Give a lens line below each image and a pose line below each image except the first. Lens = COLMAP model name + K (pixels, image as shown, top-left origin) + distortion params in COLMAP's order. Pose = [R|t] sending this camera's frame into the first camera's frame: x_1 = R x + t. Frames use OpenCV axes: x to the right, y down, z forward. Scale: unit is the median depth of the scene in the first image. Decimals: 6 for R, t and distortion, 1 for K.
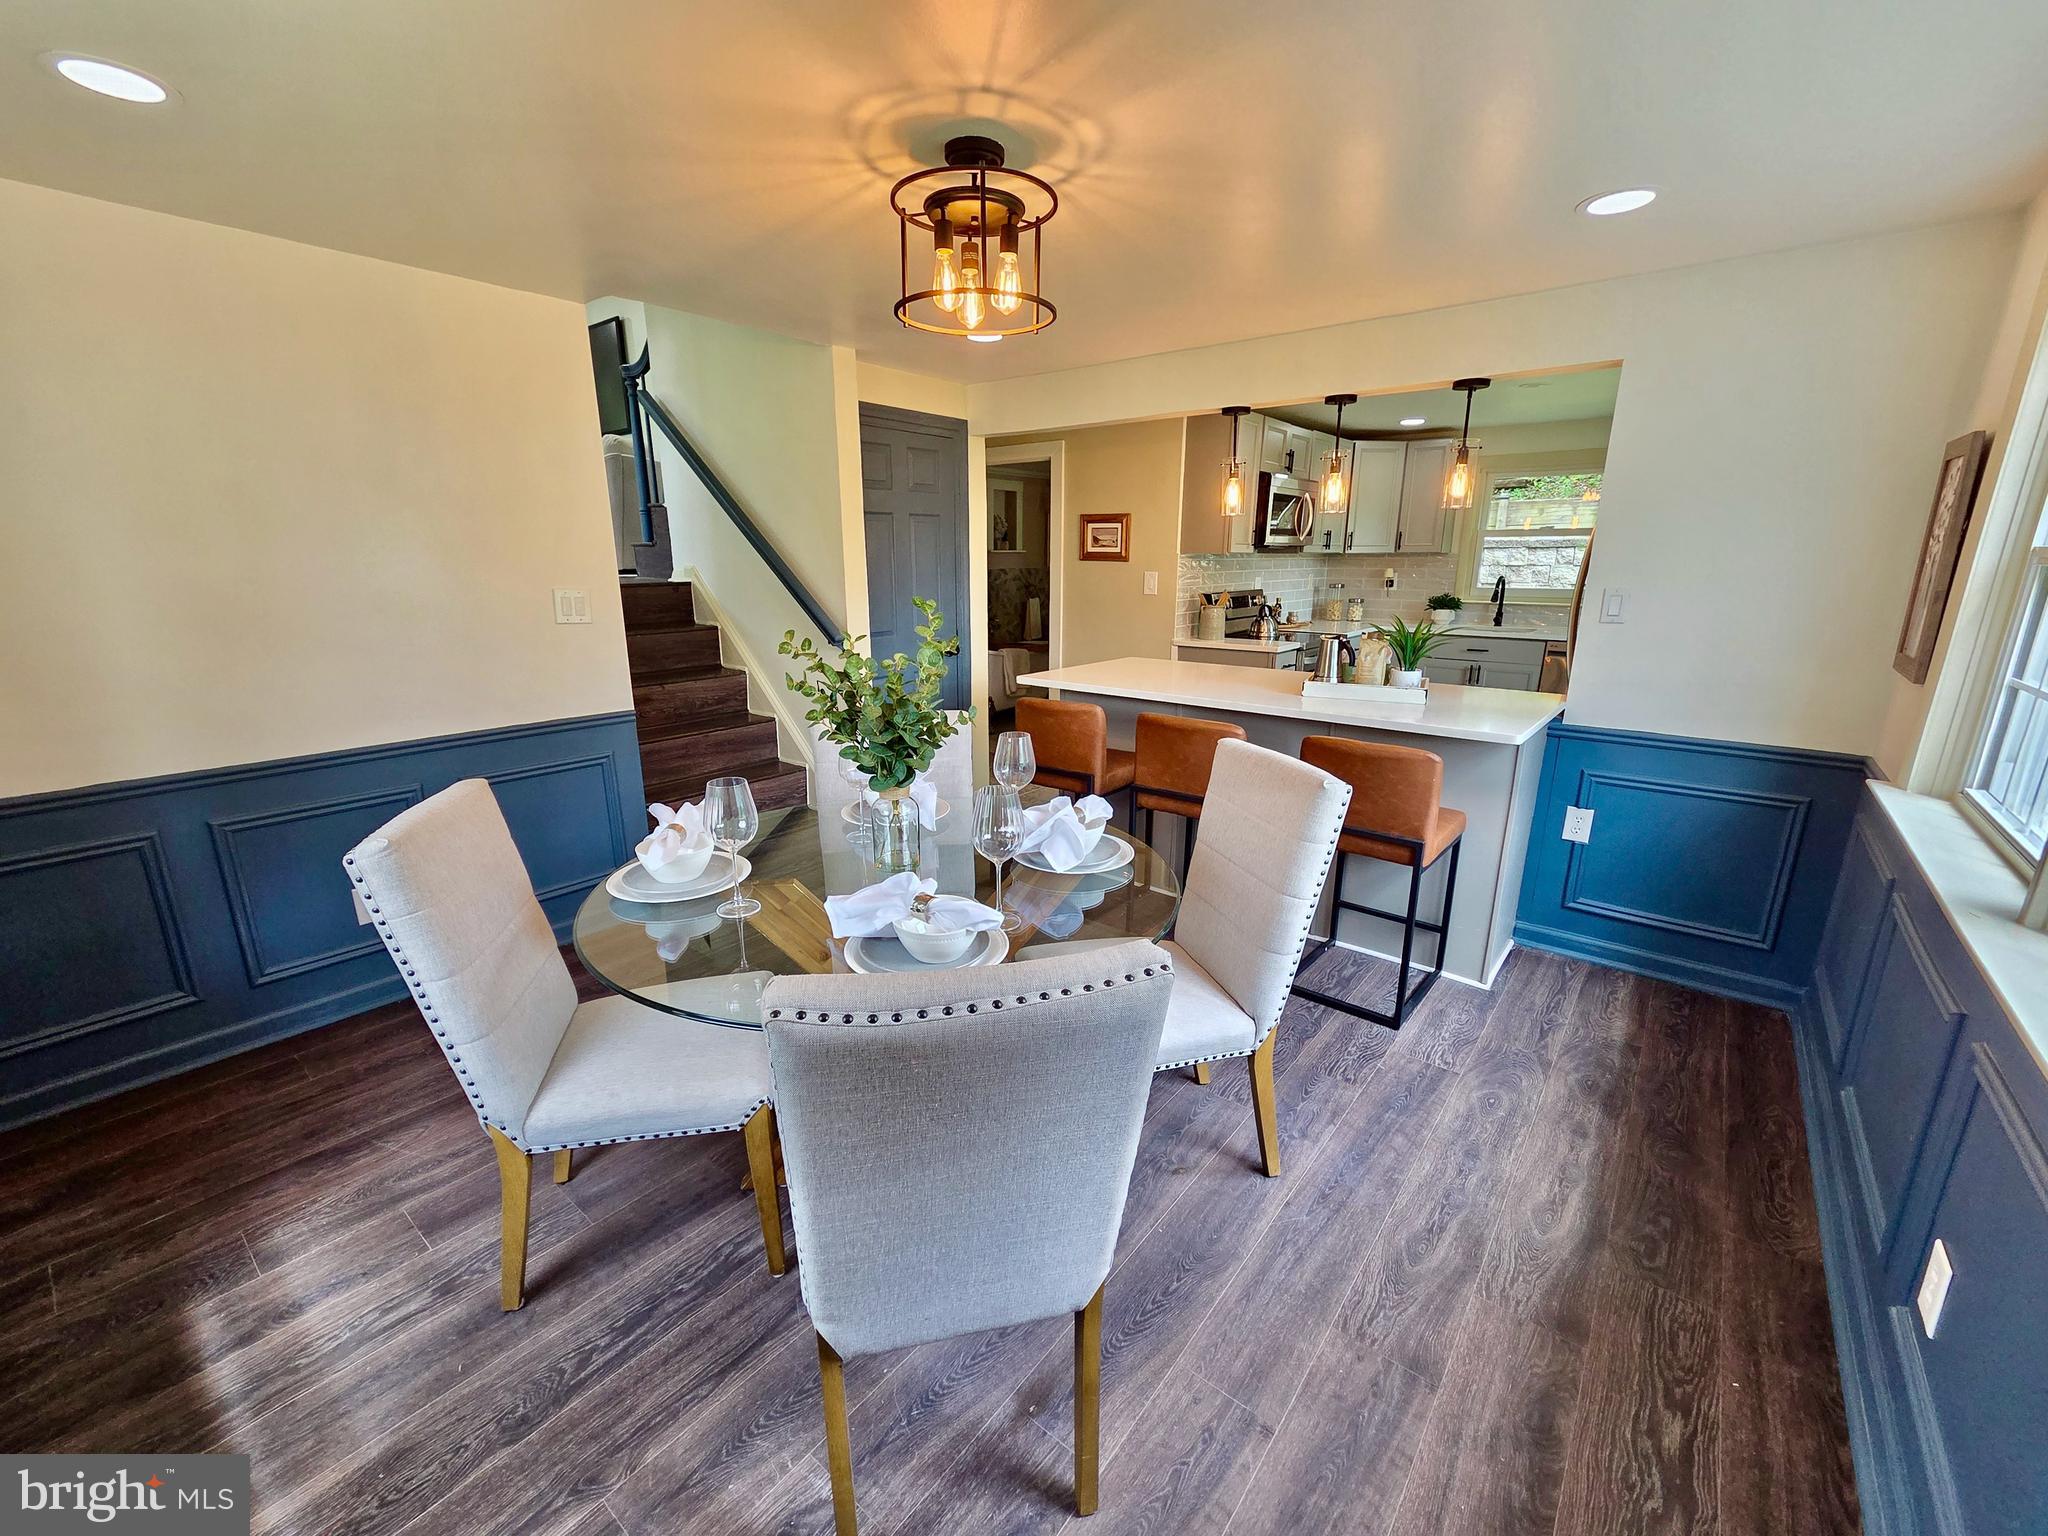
lens RADIAL K [[842.4, 0, 994.1], [0, 842.4, 776.5], [0, 0, 1]] dist [0.001331, -0.000475]
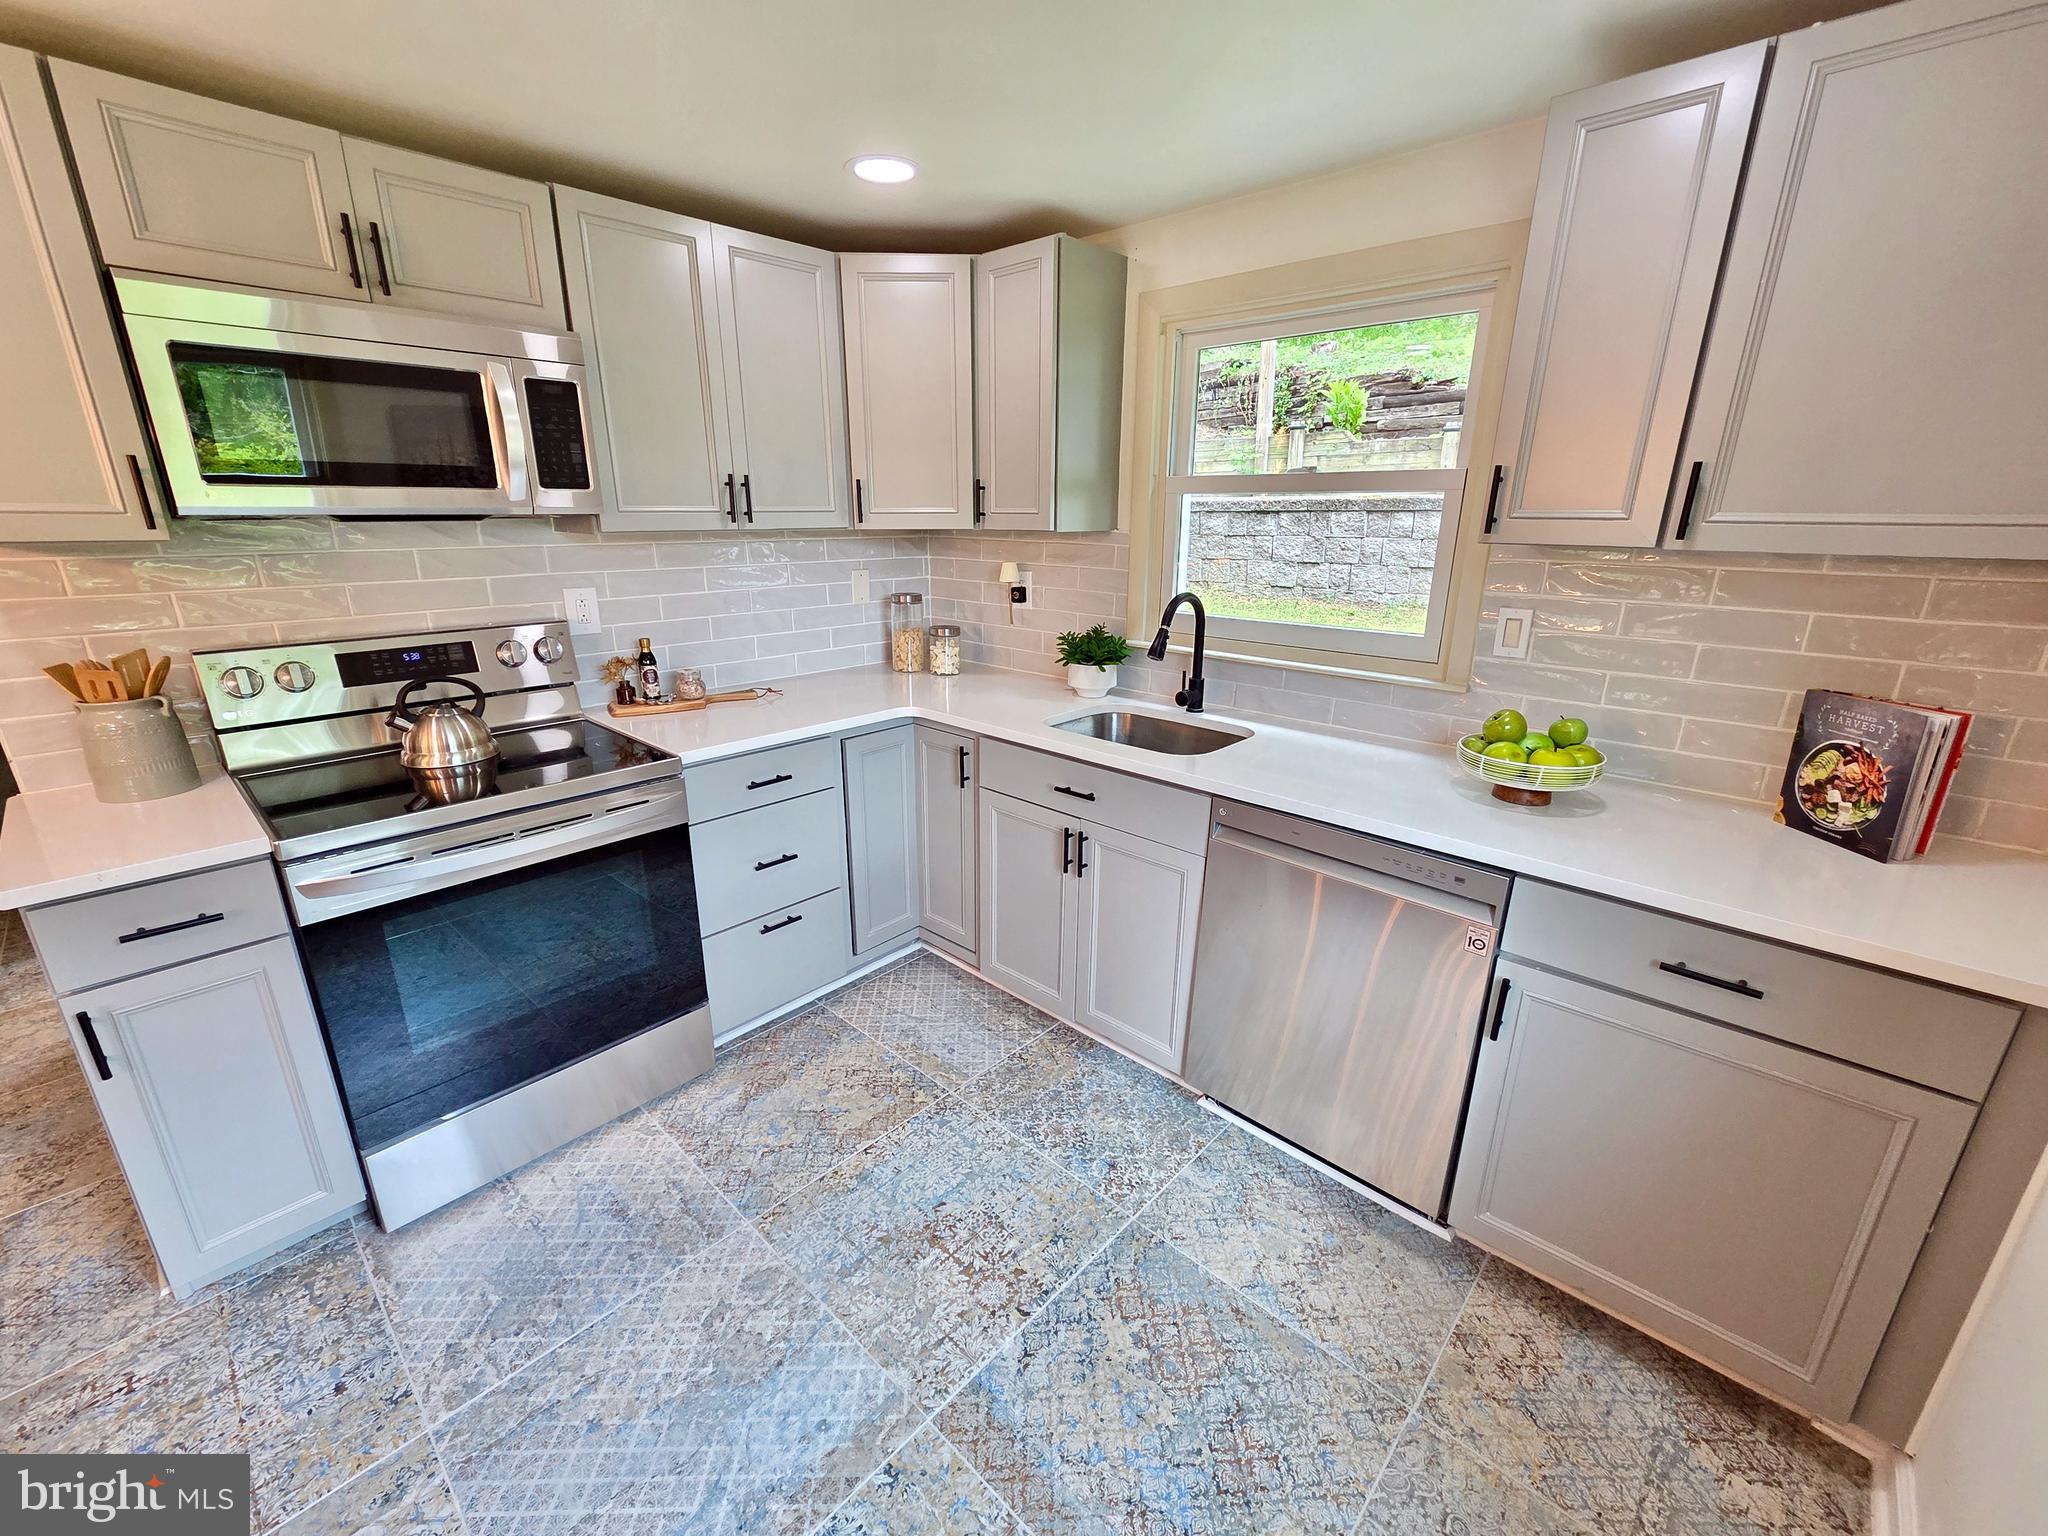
lens RADIAL K [[842.4, 0, 1011.8], [0, 842.4, 772.3], [0, 0, 1]] dist [0.001331, -0.000475]
pose [[0.998493, 0.024947, -0.048884, 0.644007], [-0.022744, 0.998723, 0.045119, -0.201001], [0.049947, -0.043939, 0.997785, 0.703671]]
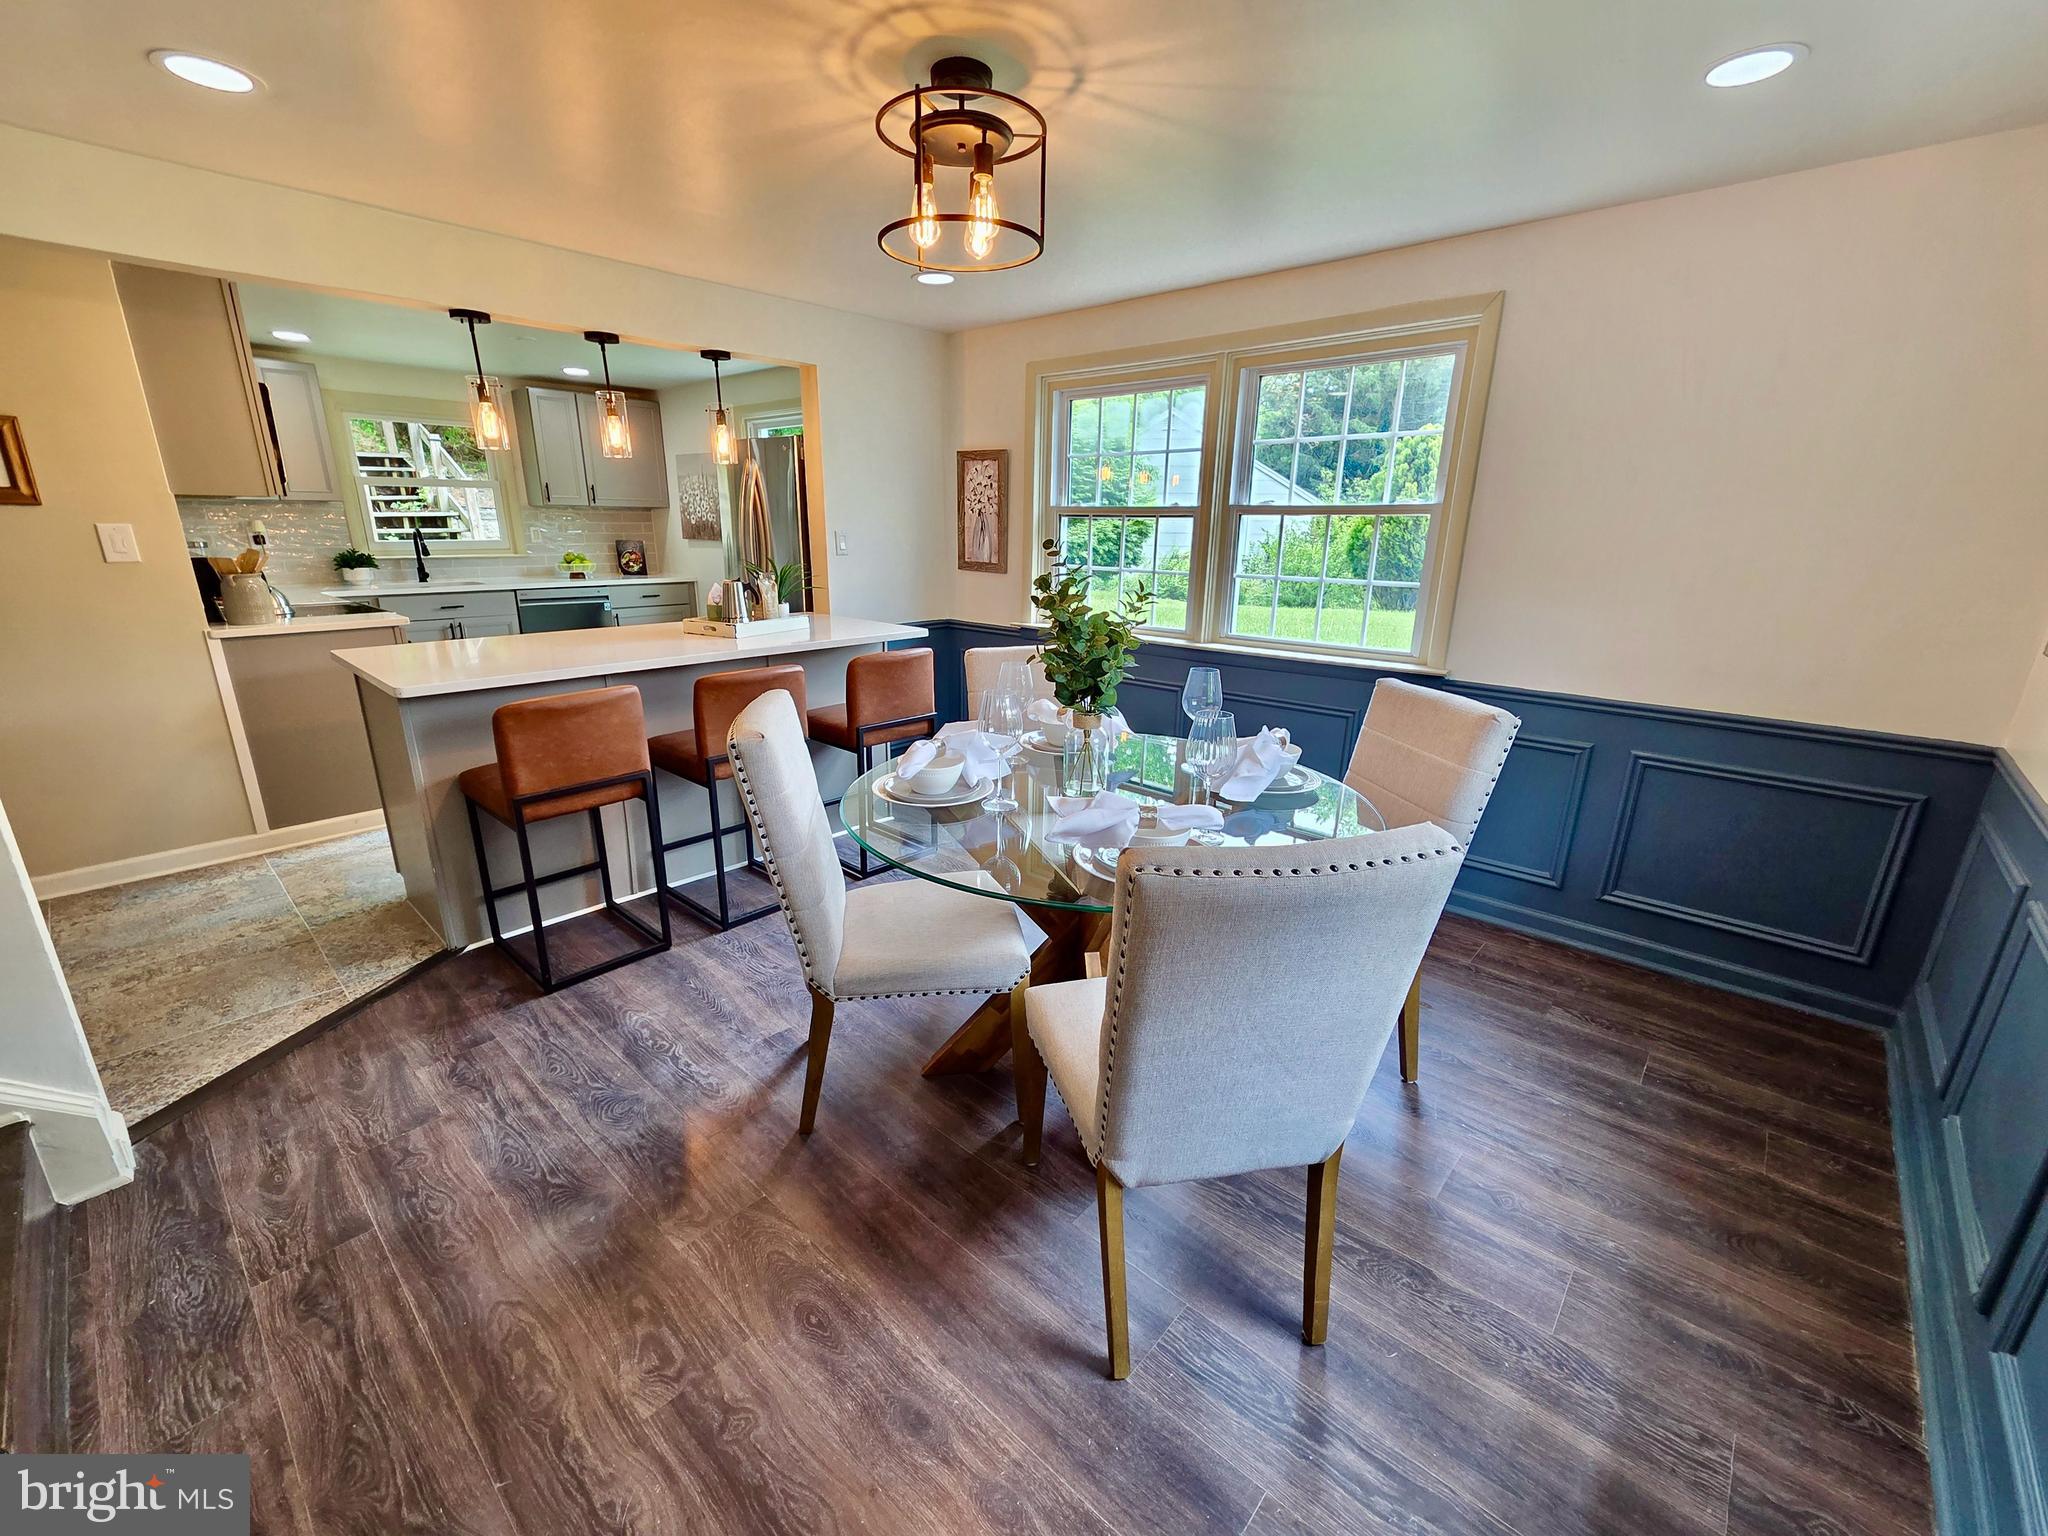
lens RADIAL K [[842.4, 0, 1018.6], [0, 842.4, 778.4], [0, 0, 1]] dist [0.001331, -0.000475]
pose [[0.038207, -0.290590, 0.956085, -0.427965], [0.242926, 0.930781, 0.273191, -0.083967], [-0.969292, 0.221820, 0.106154, 0.363679]]
